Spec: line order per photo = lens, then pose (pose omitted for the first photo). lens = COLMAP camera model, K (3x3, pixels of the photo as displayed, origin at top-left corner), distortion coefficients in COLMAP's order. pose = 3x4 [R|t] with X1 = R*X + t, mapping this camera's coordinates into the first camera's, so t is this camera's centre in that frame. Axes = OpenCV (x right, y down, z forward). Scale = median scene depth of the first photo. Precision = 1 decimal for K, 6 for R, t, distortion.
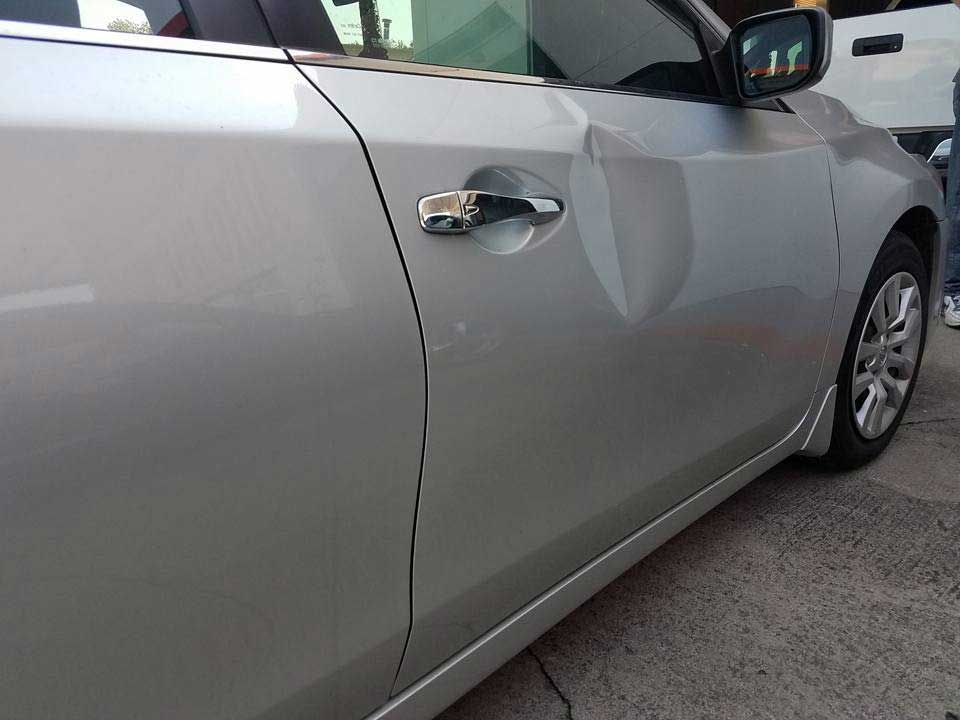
lens RADIAL K [[762.3, 0, 480.5], [0, 762.3, 358.3], [0, 0, 1]] dist [0.058739, -0.075043]
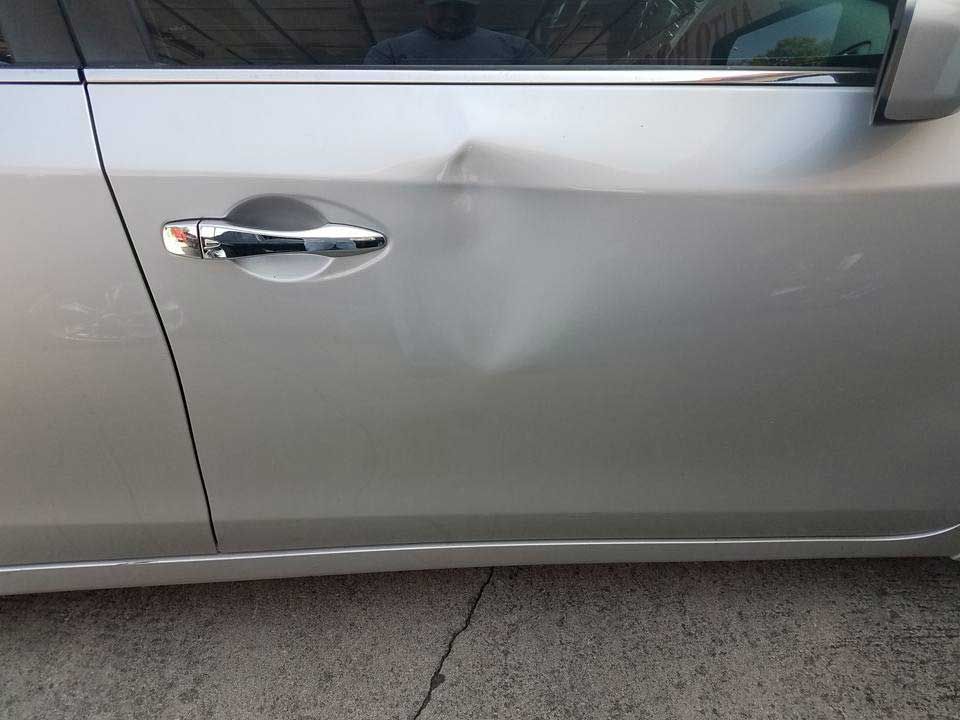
lens RADIAL K [[762.3, 0, 480.5], [0, 762.3, 358.3], [0, 0, 1]] dist [0.058739, -0.075043]
pose [[0.706764, 0.430877, -0.561097, 0.628168], [-0.187435, 0.878831, 0.438776, -0.410065], [0.682168, -0.204942, 0.701887, 0.337119]]
